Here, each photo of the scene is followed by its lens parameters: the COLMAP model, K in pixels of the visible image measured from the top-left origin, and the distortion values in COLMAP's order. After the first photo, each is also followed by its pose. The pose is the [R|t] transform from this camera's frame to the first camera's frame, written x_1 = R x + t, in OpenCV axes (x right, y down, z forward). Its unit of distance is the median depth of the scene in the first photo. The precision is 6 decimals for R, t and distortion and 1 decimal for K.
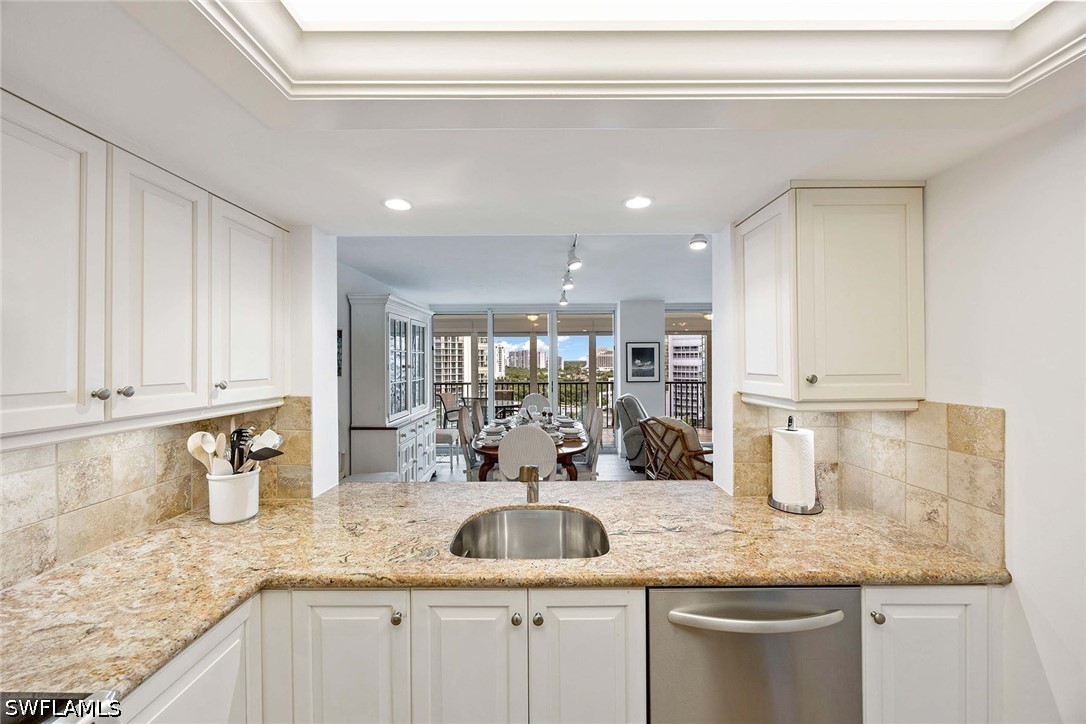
lens RADIAL K [[412.2, 0, 543.0], [0, 412.2, 362.0], [0, 0, 1]] dist [-0.006662, -0.000035]
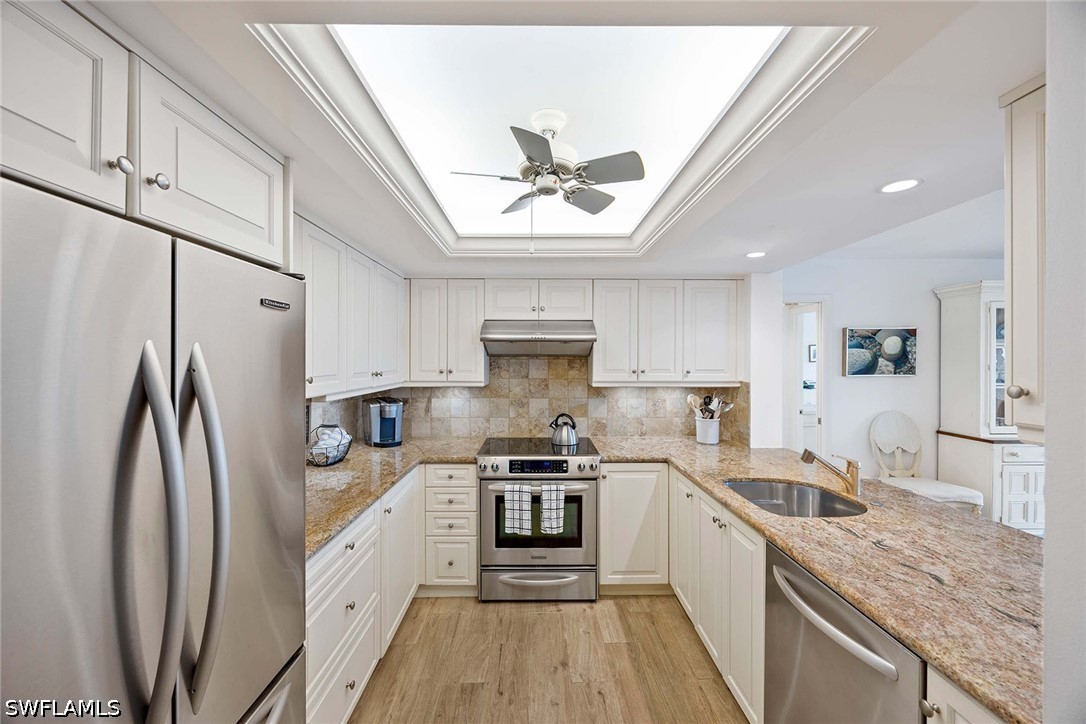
lens RADIAL K [[412.2, 0, 543.0], [0, 412.2, 362.0], [0, 0, 1]] dist [-0.006662, -0.000035]
pose [[0.022339, 0.011942, -0.999679, 1.123053], [-0.004662, 0.999919, 0.011841, -0.010111], [0.999740, 0.004396, 0.022393, 0.202961]]
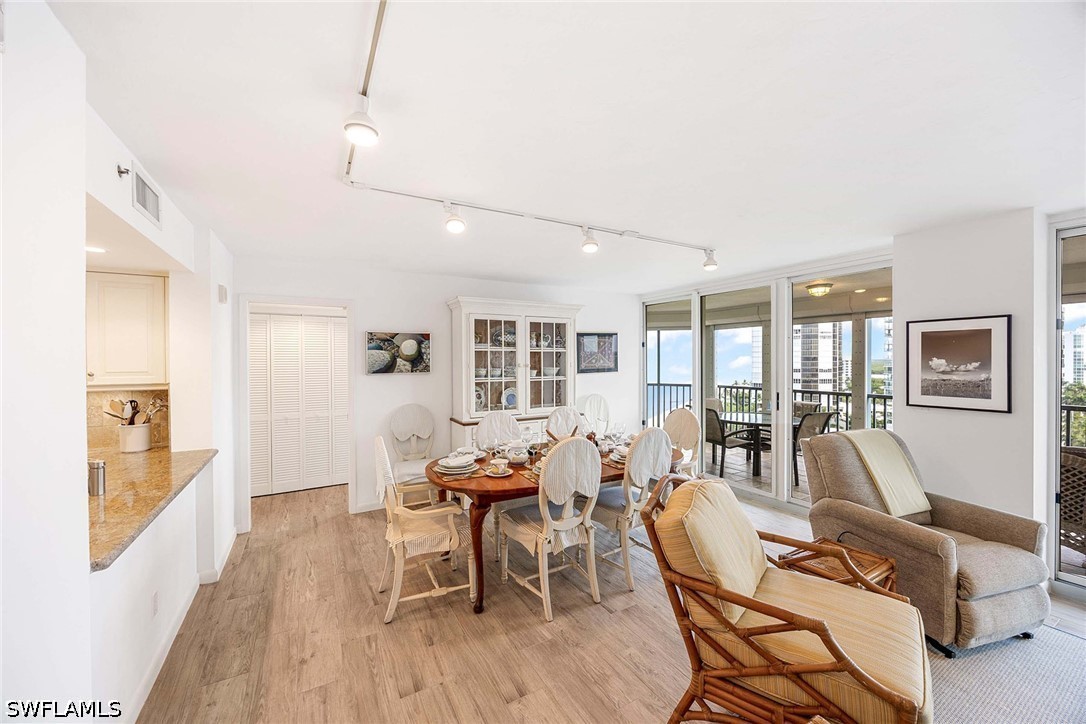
lens RADIAL K [[412.2, 0, 543.0], [0, 412.2, 362.0], [0, 0, 1]] dist [-0.006662, -0.000035]
pose [[0.500999, 0.008699, -0.865404, 1.630322], [-0.002655, 0.999960, 0.008514, -0.015940], [0.865444, -0.001968, 0.501002, 1.651773]]
